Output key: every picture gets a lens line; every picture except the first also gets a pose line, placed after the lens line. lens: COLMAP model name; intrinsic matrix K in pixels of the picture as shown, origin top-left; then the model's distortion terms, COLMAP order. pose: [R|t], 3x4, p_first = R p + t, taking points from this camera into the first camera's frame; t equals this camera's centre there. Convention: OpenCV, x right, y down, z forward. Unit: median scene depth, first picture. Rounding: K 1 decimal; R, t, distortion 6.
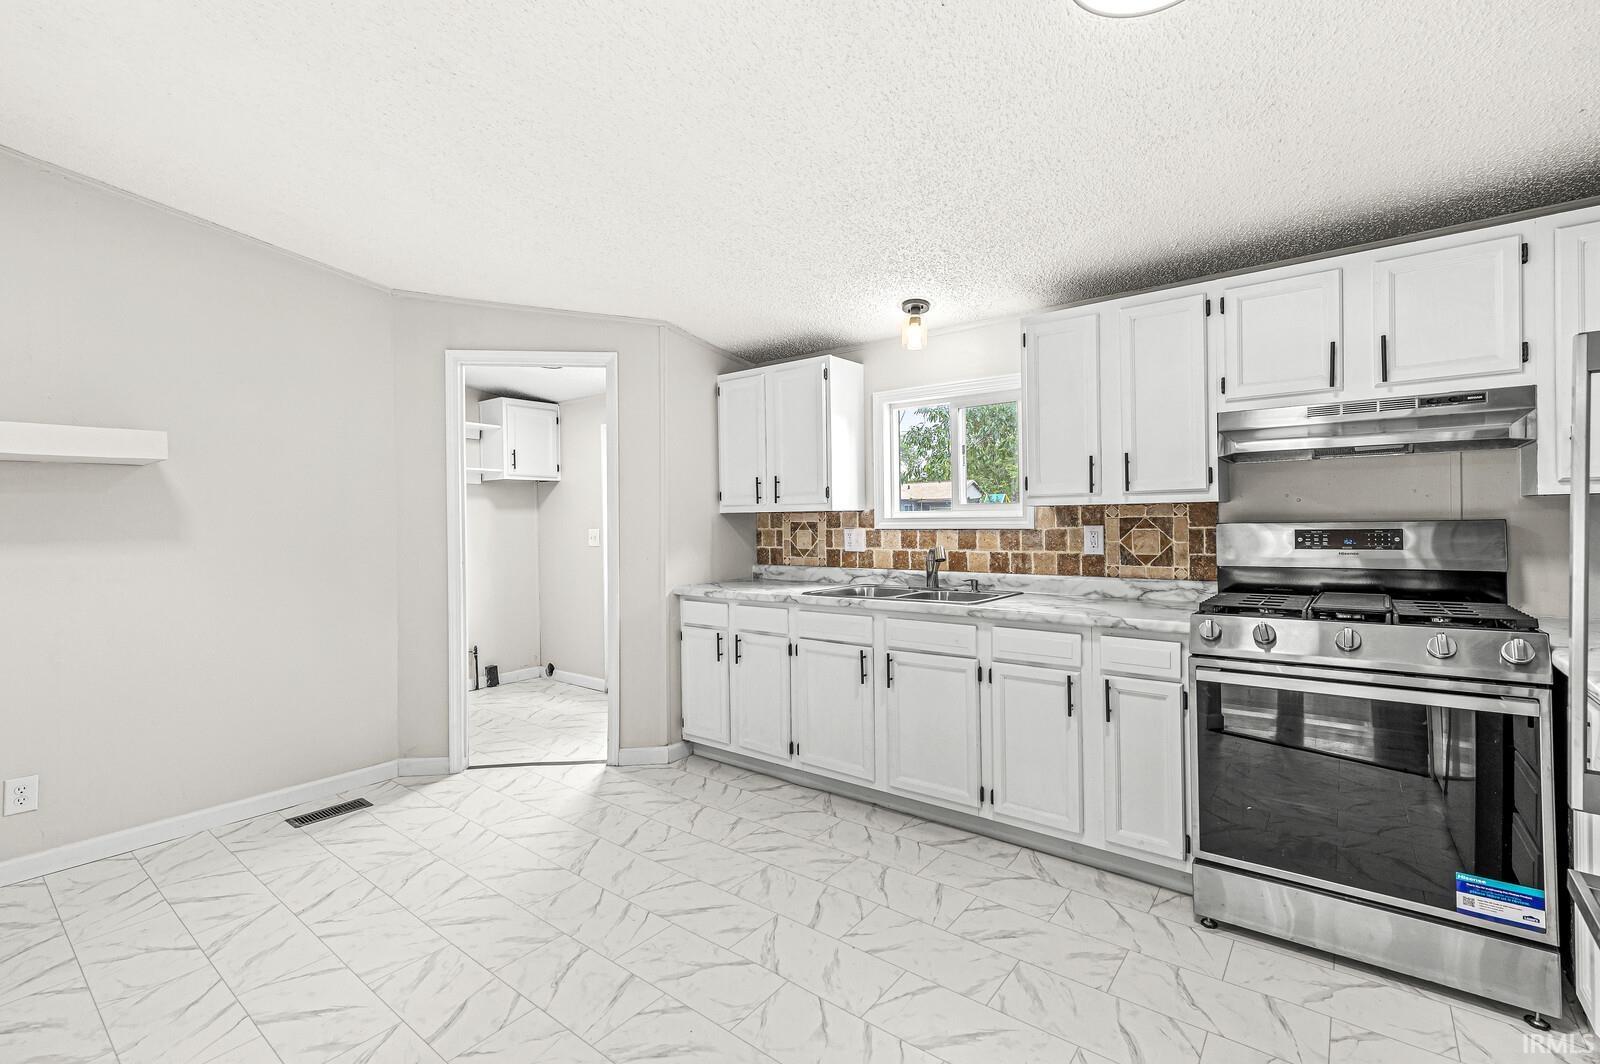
lens RADIAL K [[698.9, 0, 794.0], [0, 698.9, 519.3], [0, 0, 1]] dist [0.004540, 0.000324]
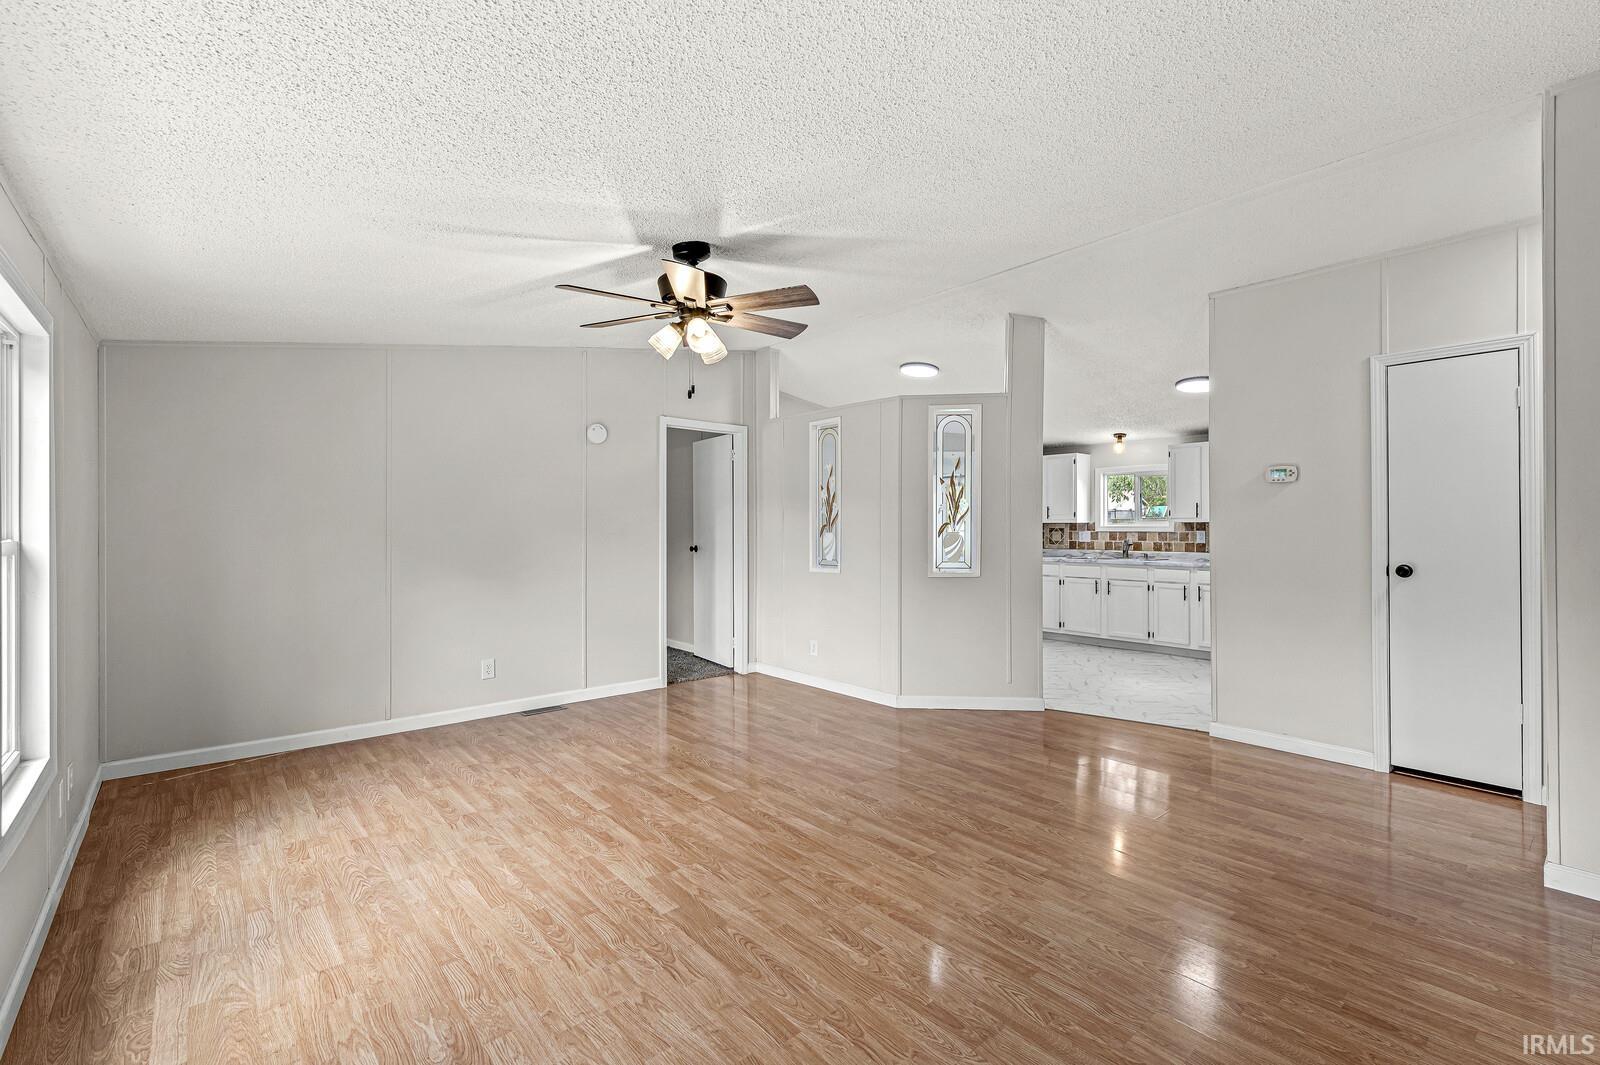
lens RADIAL K [[698.9, 0, 794.0], [0, 698.9, 519.8], [0, 0, 1]] dist [0.004540, 0.000324]
pose [[0.980022, 0.012097, -0.198521, -0.430749], [-0.013689, 0.999884, -0.006651, 0.005968], [0.198417, 0.009236, 0.980074, -1.522585]]
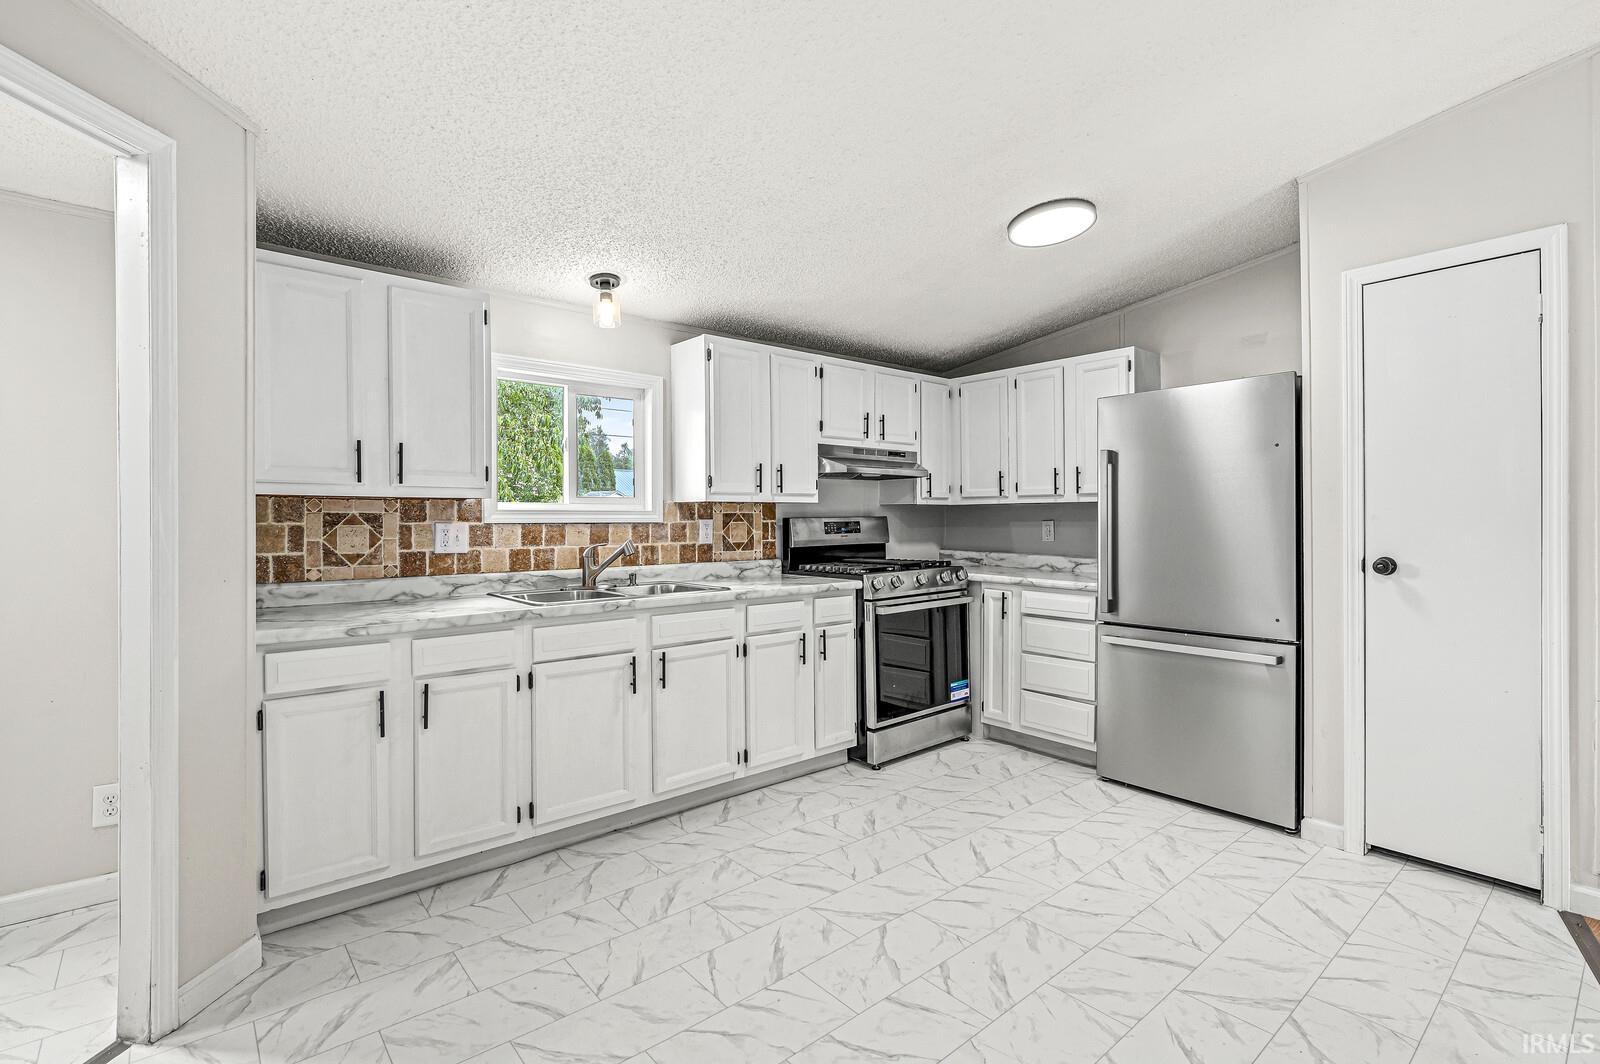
lens RADIAL K [[744.8, 0, 802.5], [0, 744.8, 517.4], [0, 0, 1]] dist [-0.000450, -0.000281]
pose [[0.198646, 0.013108, 0.979984, -0.748639], [-0.001567, 0.999914, -0.013057, 0.020815], [-0.980070, 0.001058, 0.198649, 0.562616]]
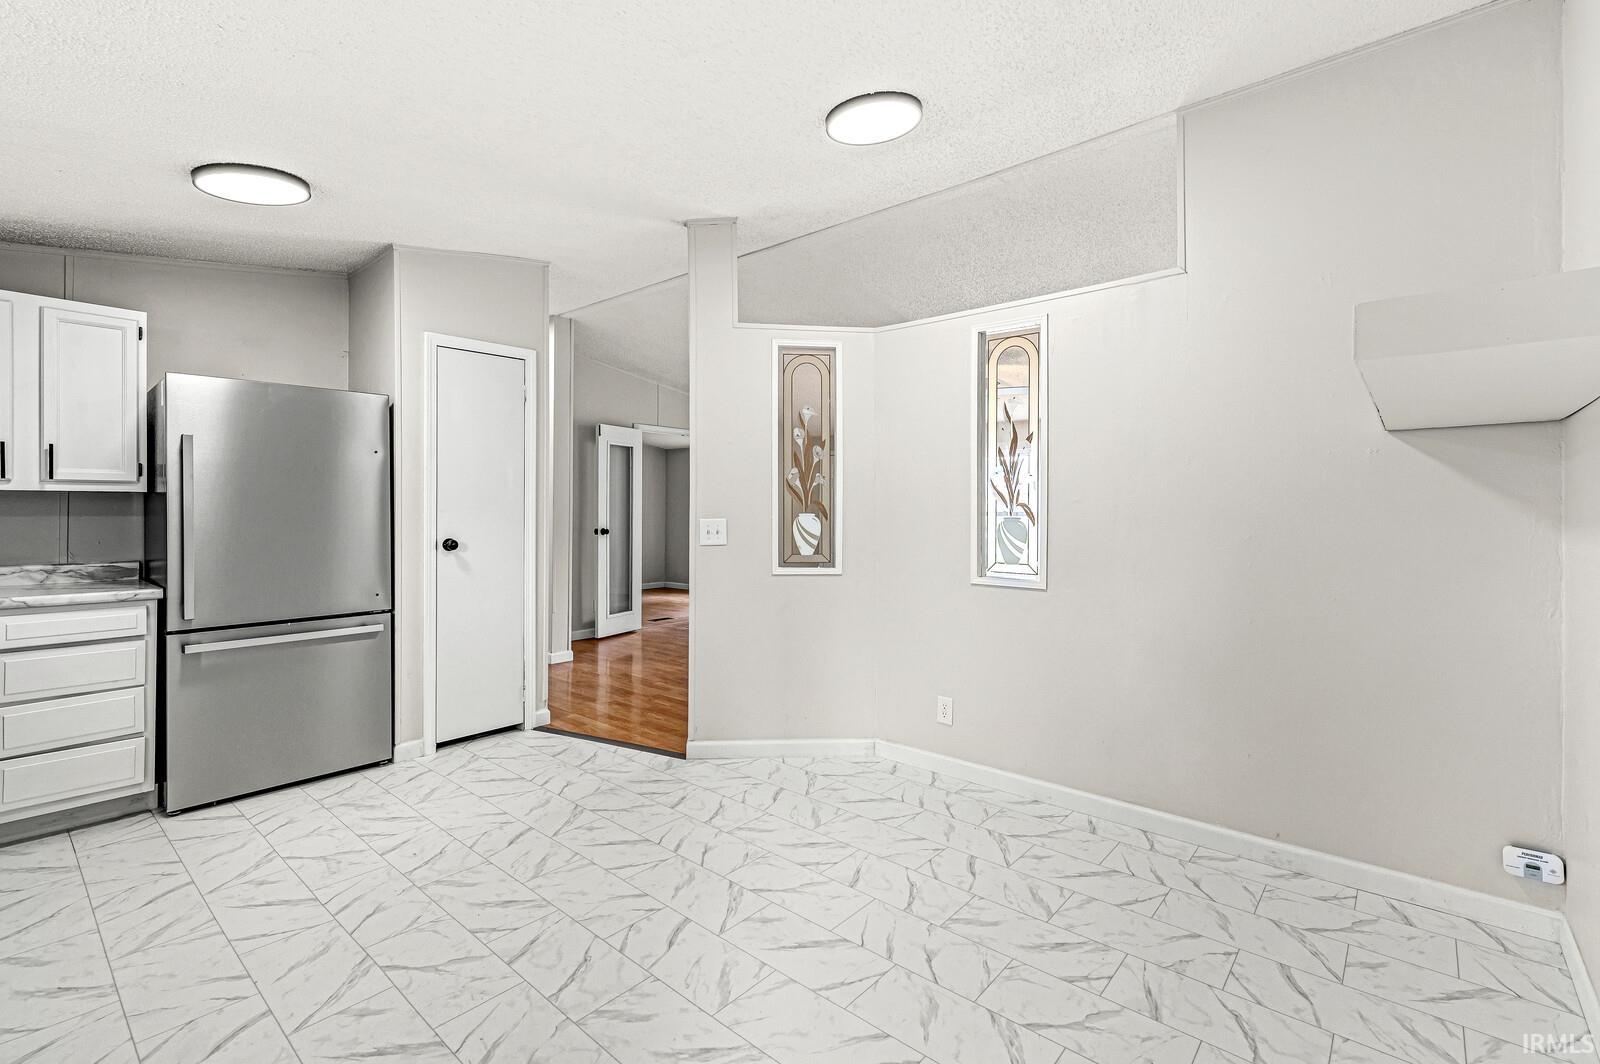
lens RADIAL K [[722.2, 0, 800.7], [0, 722.2, 510.9], [0, 0, 1]] dist [0.001165, 0.000080]
pose [[-0.999023, 0.011695, 0.042624, -0.423587], [0.011748, 0.999930, 0.001004, 0.014002], [-0.042610, 0.001503, -0.999091, 1.225200]]
